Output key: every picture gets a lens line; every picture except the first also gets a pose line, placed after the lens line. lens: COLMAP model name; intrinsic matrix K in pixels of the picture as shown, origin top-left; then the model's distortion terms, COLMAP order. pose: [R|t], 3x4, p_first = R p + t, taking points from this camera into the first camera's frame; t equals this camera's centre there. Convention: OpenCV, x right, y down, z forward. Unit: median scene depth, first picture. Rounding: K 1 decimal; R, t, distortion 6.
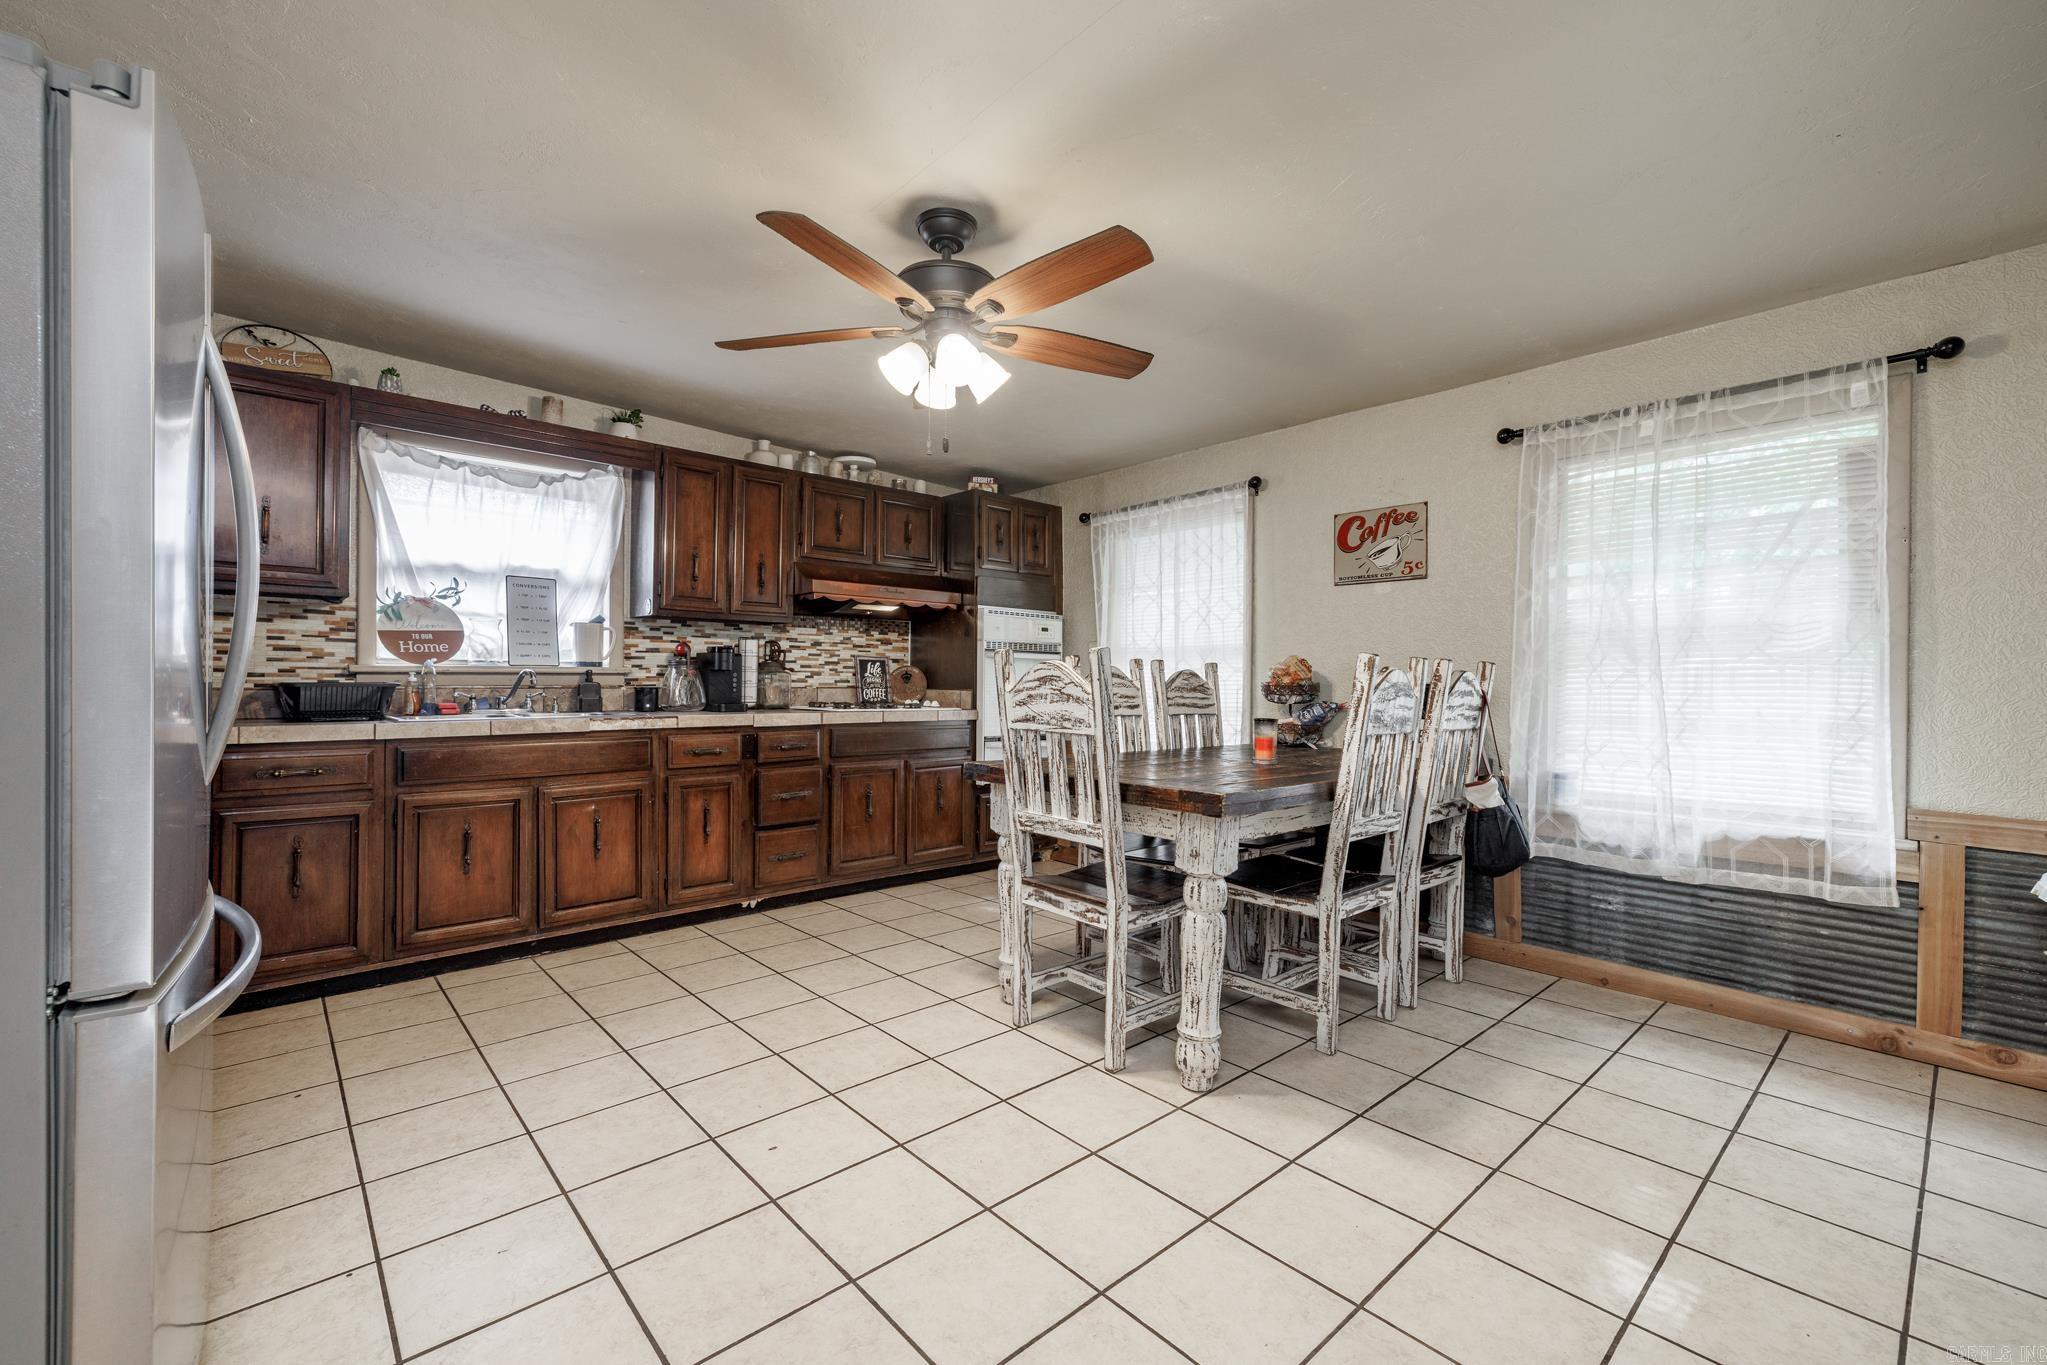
lens RADIAL K [[862.7, 0, 1002.4], [0, 862.7, 679.2], [0, 0, 1]] dist [-0.001721, 0.000089]
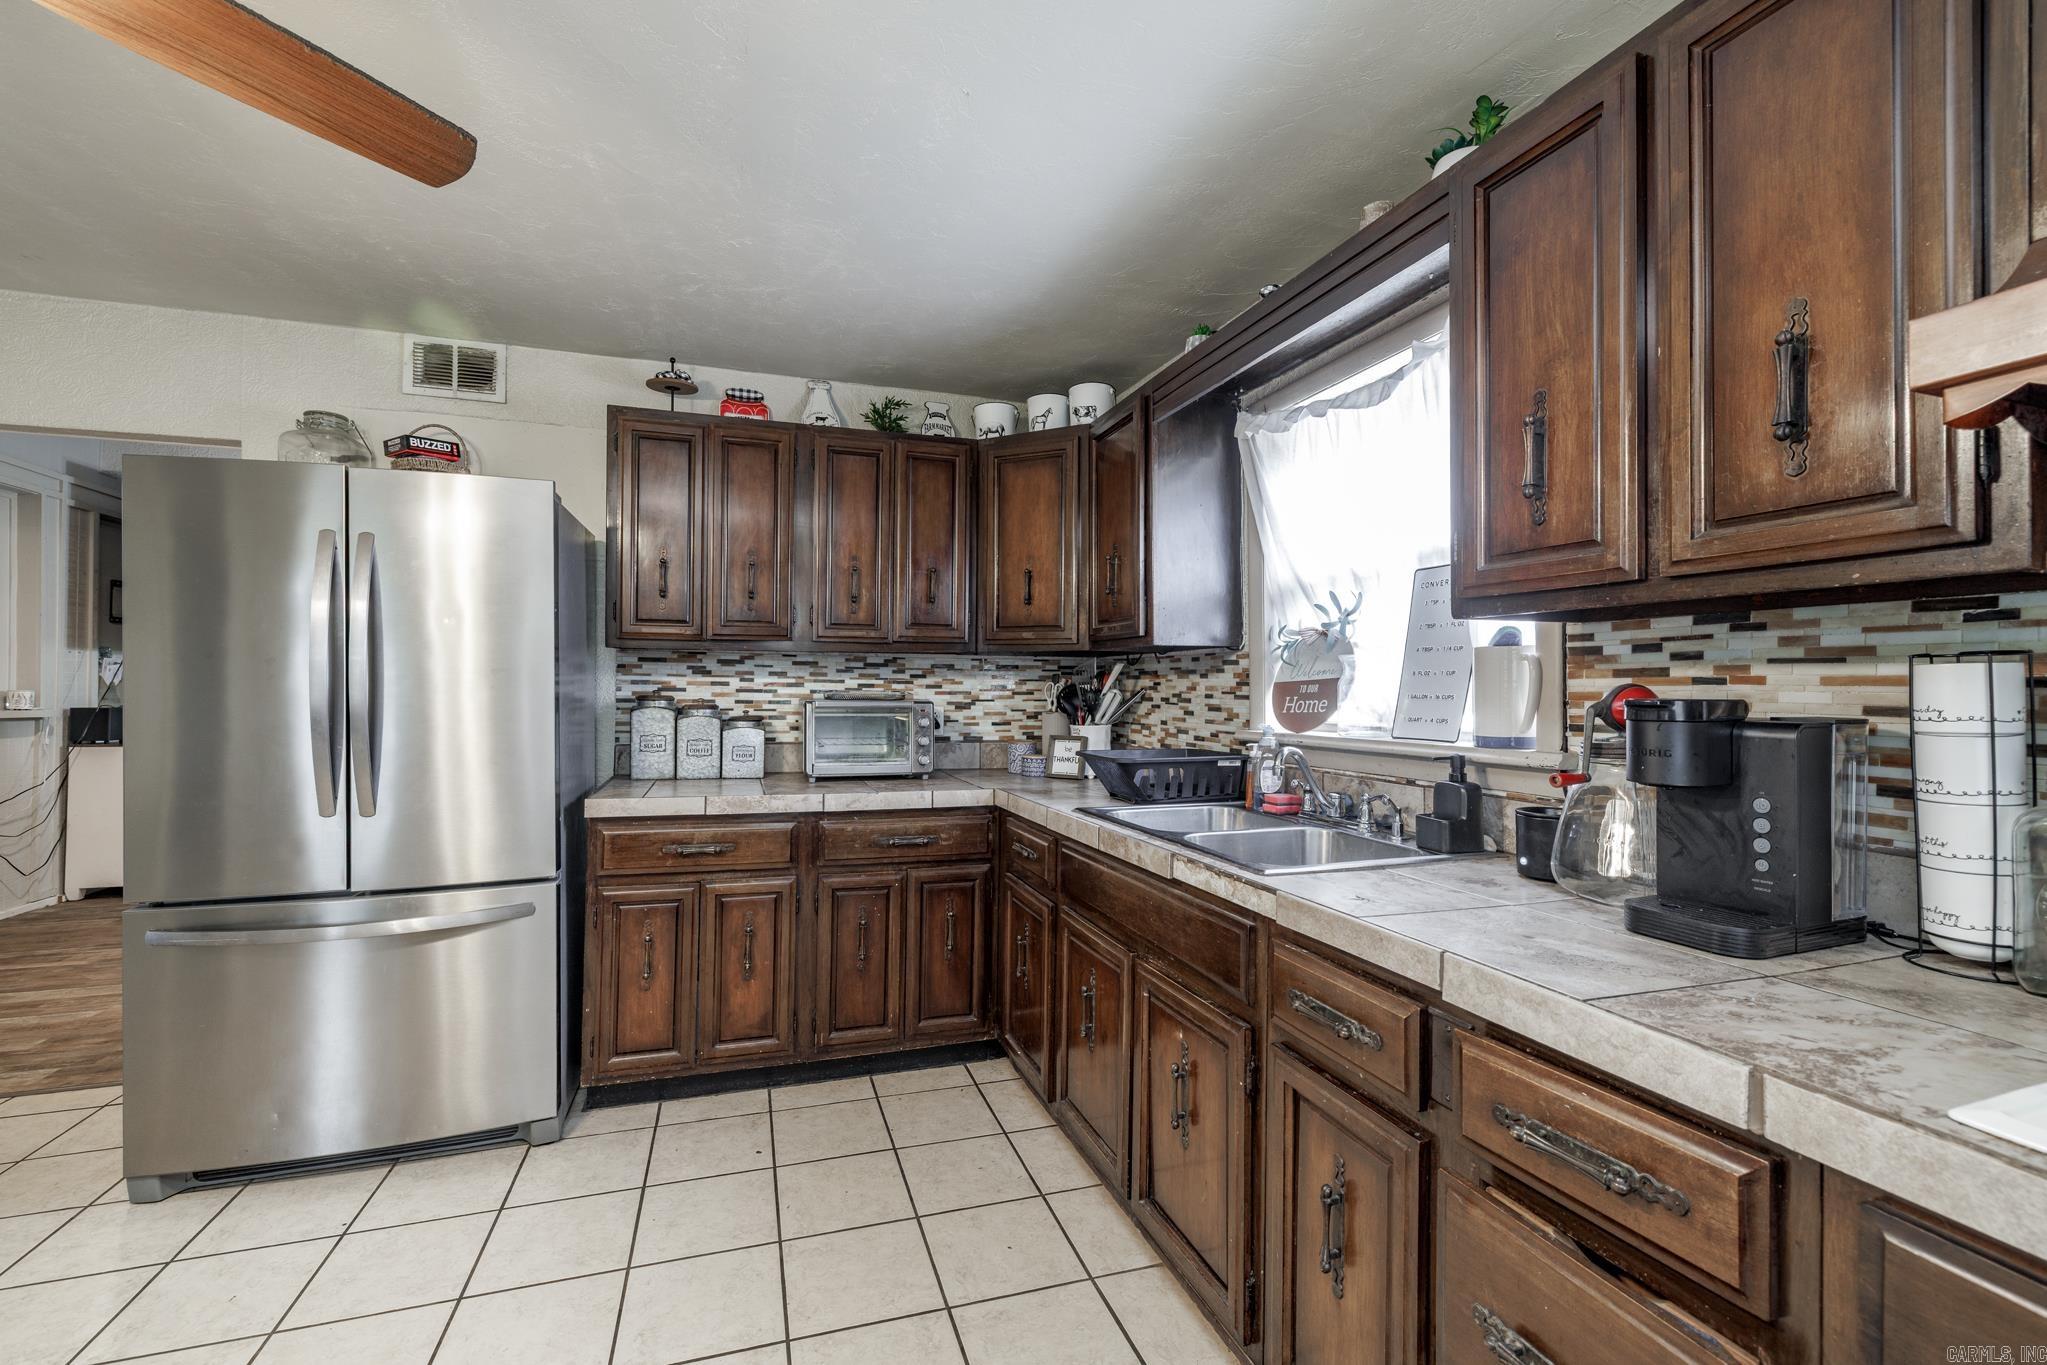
lens RADIAL K [[882.4, 0, 1035.1], [0, 882.4, 686.3], [0, 0, 1]] dist [-0.000690, -0.000460]
pose [[-0.389757, -0.011423, -0.920847, 0.021470], [-0.007874, 0.999928, -0.009071, -0.040717], [0.920884, 0.003715, -0.389819, 0.993892]]
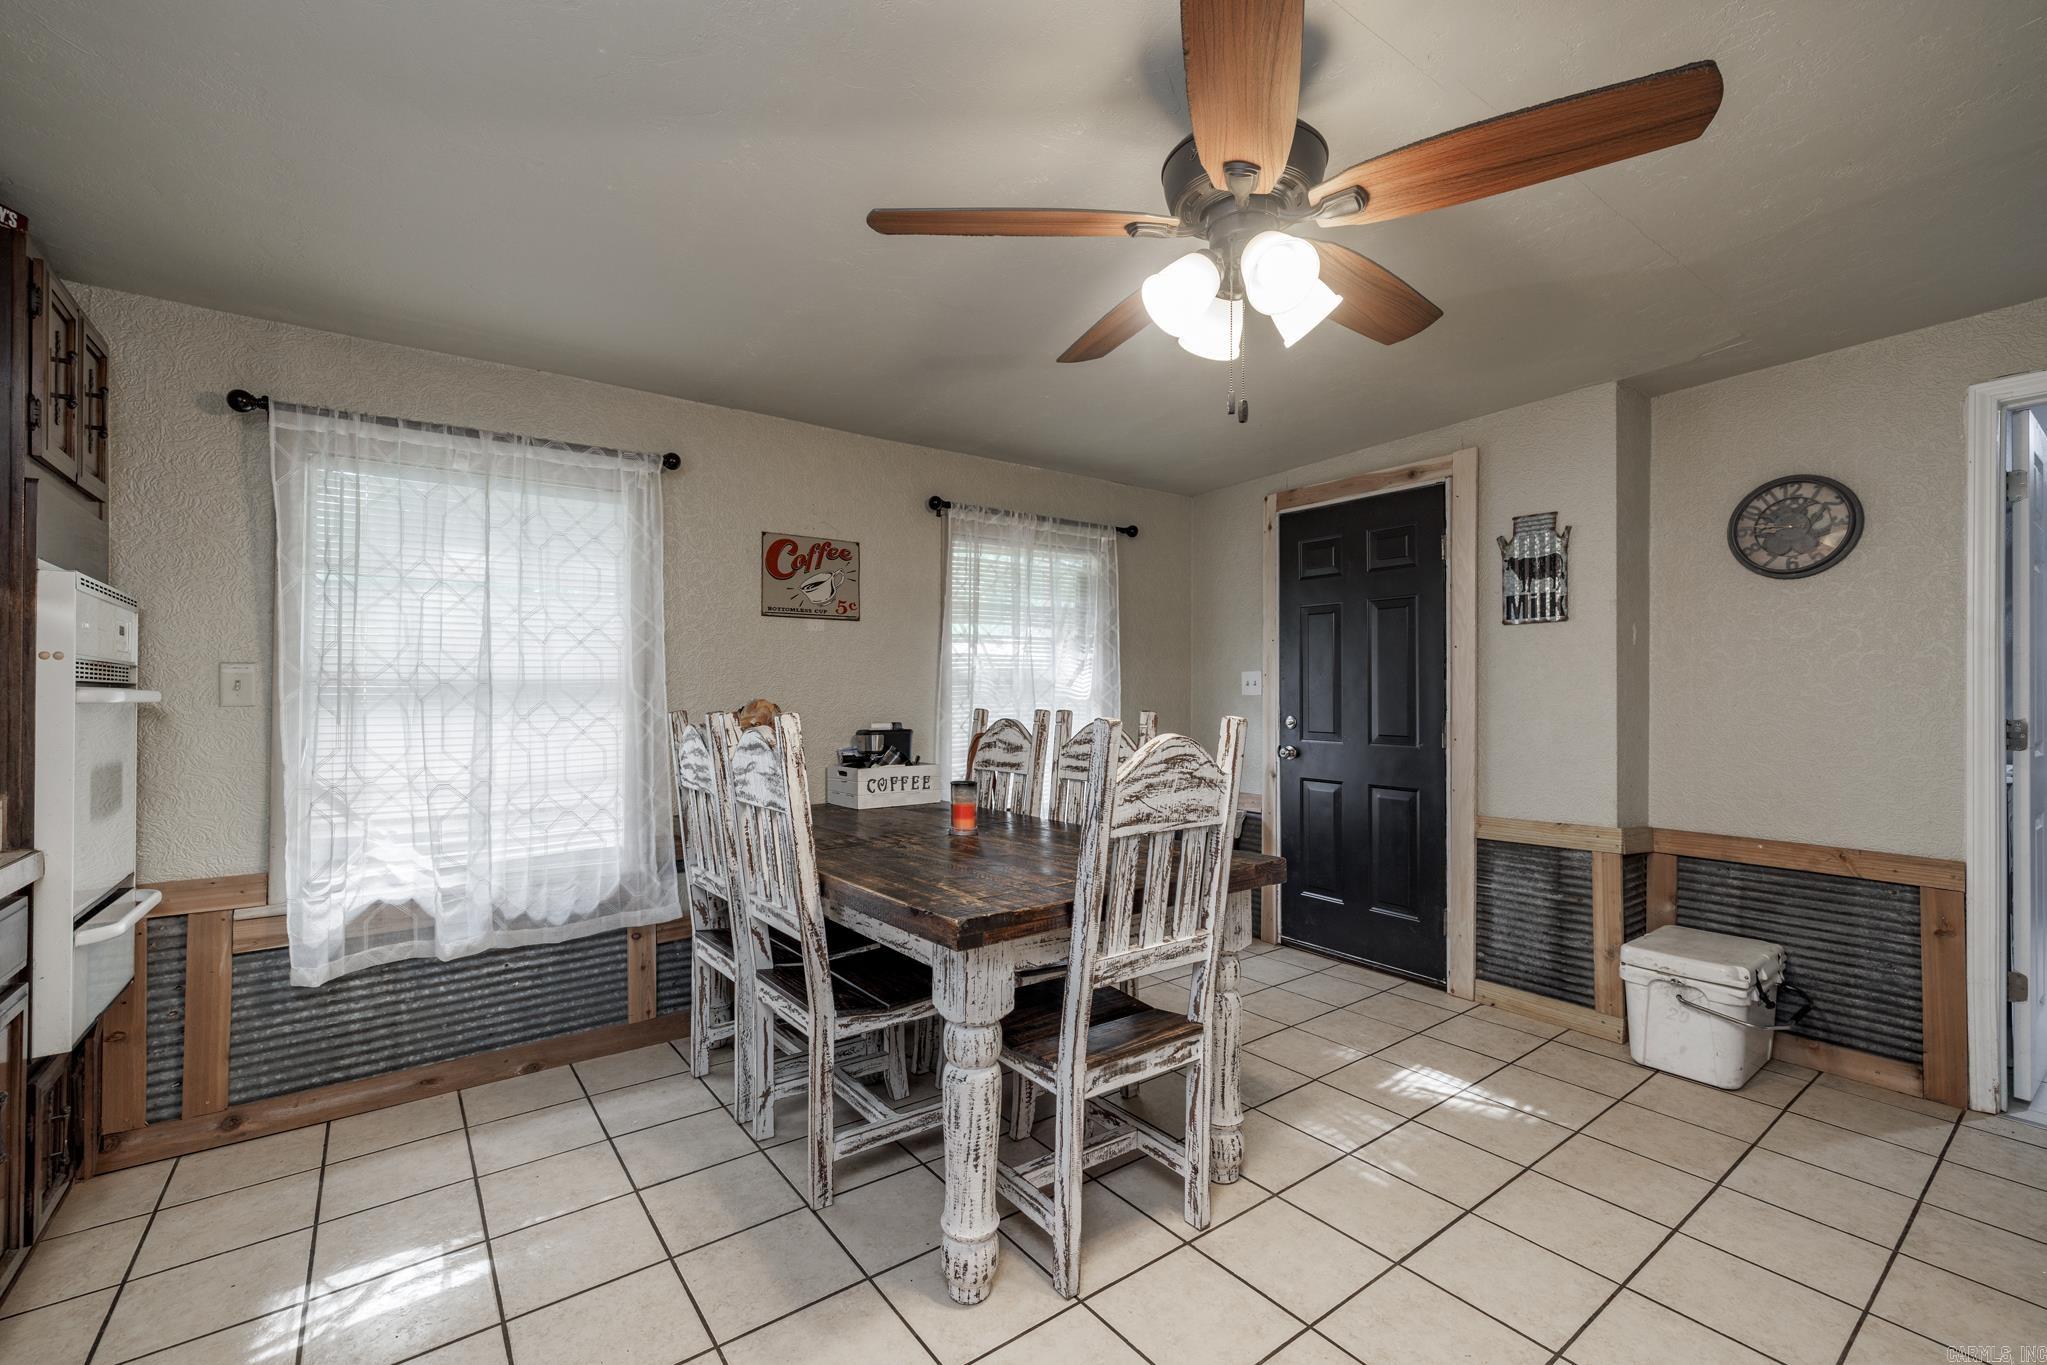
lens RADIAL K [[870.7, 0, 1023.5], [0, 870.7, 682.5], [0, 0, 1]] dist [-0.002378, -0.000195]
pose [[0.066655, 0.002803, 0.997772, -0.451248], [-0.000670, 0.999996, -0.002765, -0.041388], [-0.997776, -0.000484, 0.066657, 0.698229]]
